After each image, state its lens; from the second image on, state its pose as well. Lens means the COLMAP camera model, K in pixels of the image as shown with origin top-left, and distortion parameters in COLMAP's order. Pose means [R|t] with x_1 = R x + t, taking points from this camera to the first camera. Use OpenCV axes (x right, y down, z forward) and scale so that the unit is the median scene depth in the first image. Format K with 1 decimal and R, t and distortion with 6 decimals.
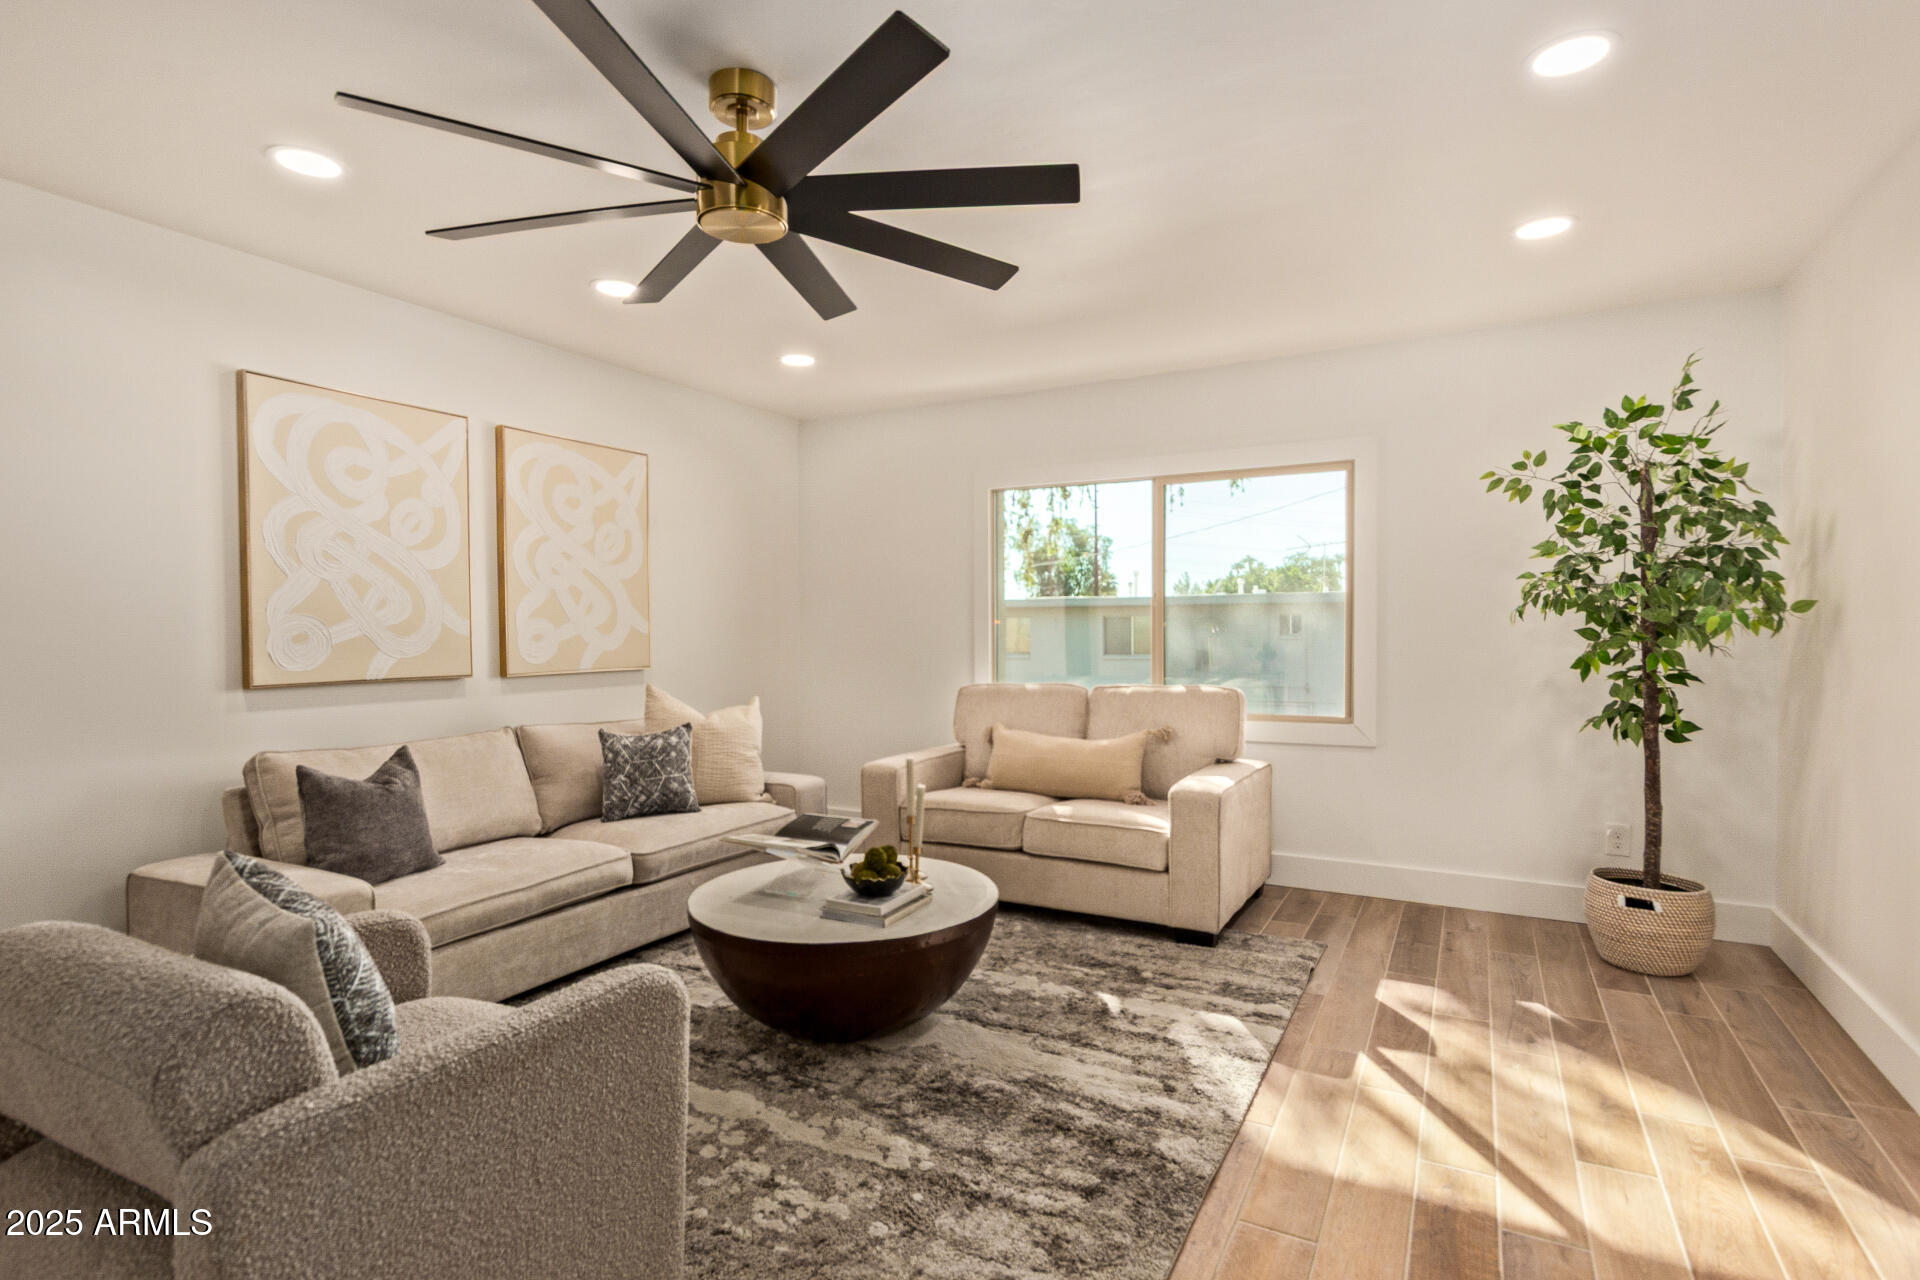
lens RADIAL K [[920.6, 0, 978.6], [0, 920.6, 667.6], [0, 0, 1]] dist [0.001837, -0.001717]
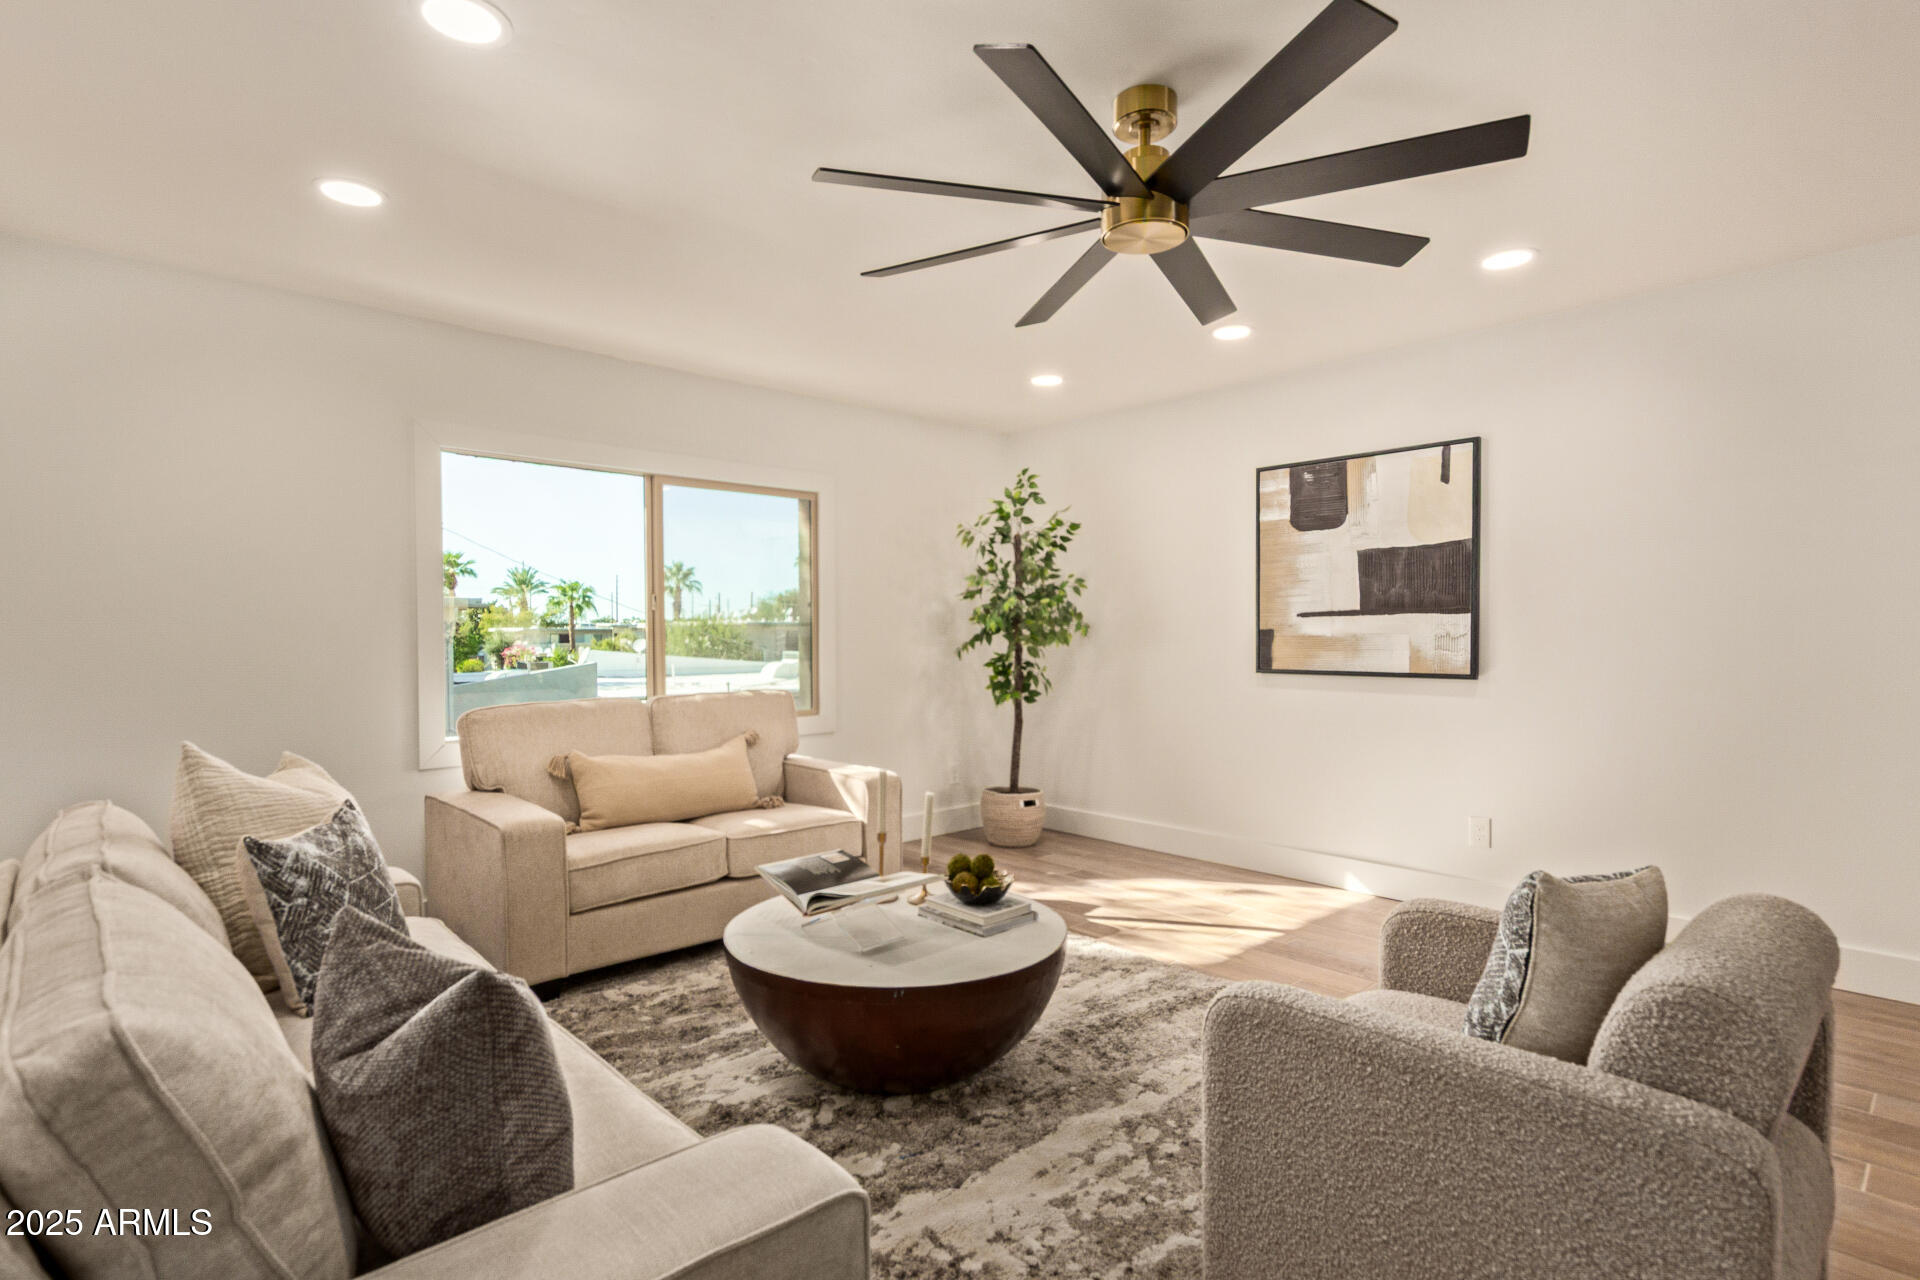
lens RADIAL K [[917.5, 0, 960.0], [0, 917.5, 640.0], [0, 0, 1]] dist [0.002543, 0.000041]
pose [[0.324571, -0.011611, 0.945790, -1.080554], [0.039394, 0.999223, -0.001252, -0.038327], [-0.945041, 0.037665, 0.324776, 0.705988]]
